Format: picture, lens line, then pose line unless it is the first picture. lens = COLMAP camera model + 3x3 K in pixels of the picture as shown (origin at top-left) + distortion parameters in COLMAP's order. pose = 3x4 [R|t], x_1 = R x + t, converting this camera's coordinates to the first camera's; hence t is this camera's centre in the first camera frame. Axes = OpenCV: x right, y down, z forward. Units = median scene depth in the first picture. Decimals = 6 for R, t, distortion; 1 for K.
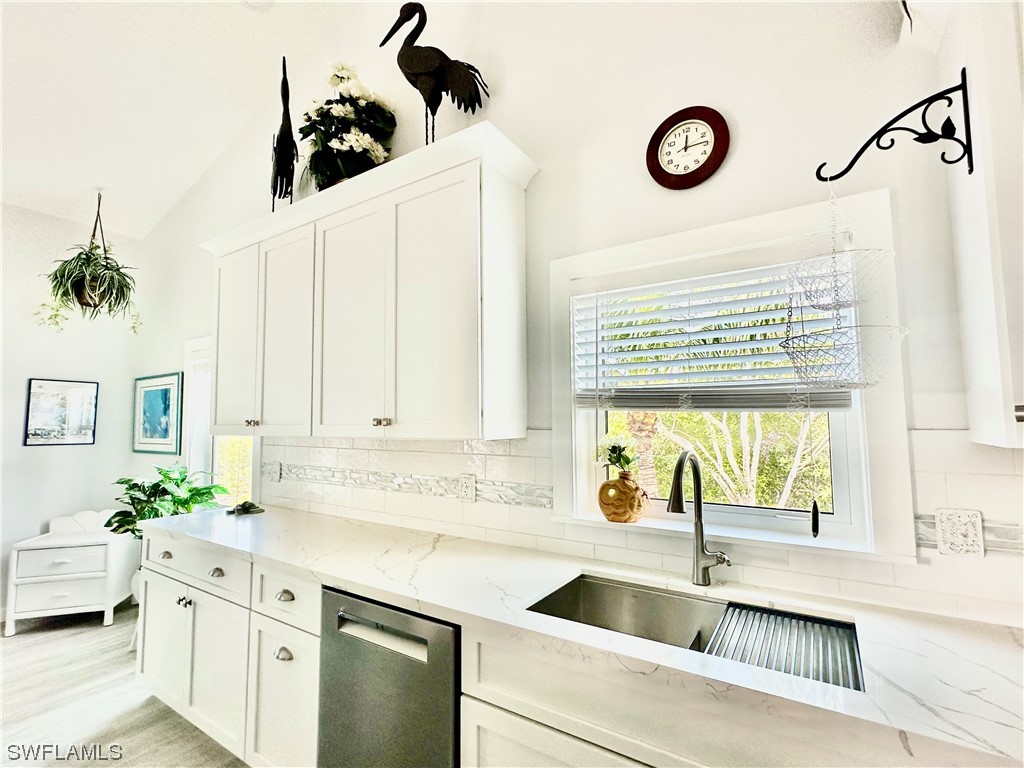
lens RADIAL K [[475.1, 0, 512.6], [0, 475.1, 387.3], [0, 0, 1]] dist [-0.001431, -0.000562]
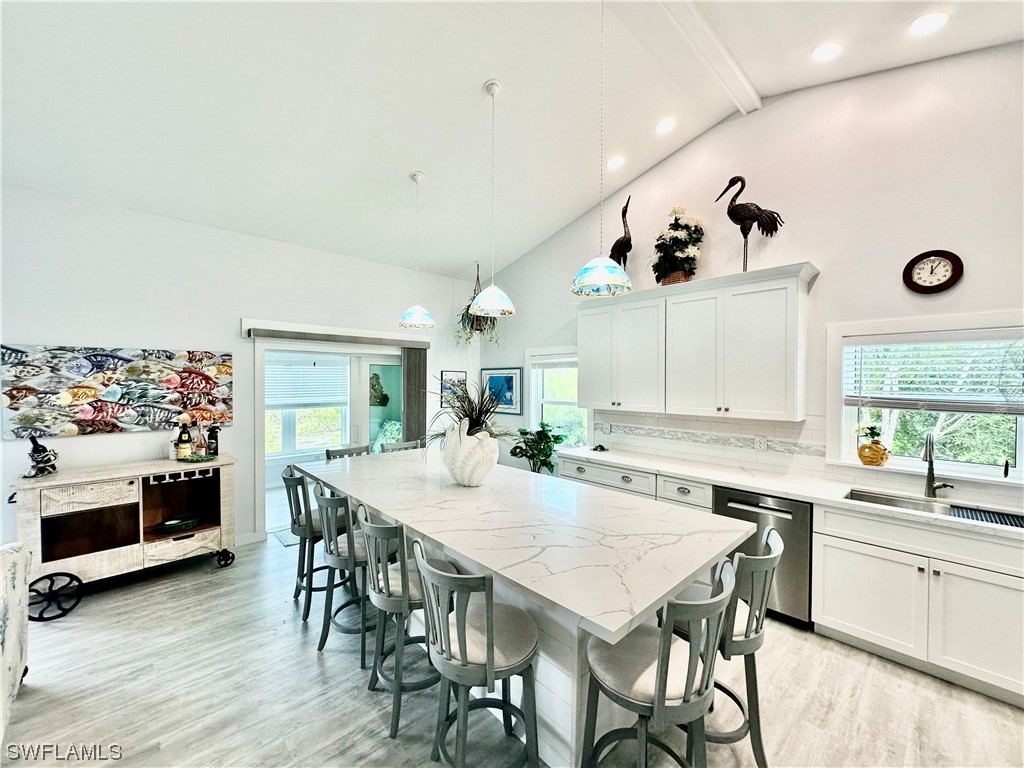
lens RADIAL K [[408.1, 0, 512.7], [0, 408.1, 384.6], [0, 0, 1]] dist [-0.003119, 0.000743]
pose [[0.971941, 0.014794, -0.234759, -0.811373], [0.004048, 0.996820, 0.079578, -0.184075], [0.235190, -0.078295, 0.968791, -0.926453]]
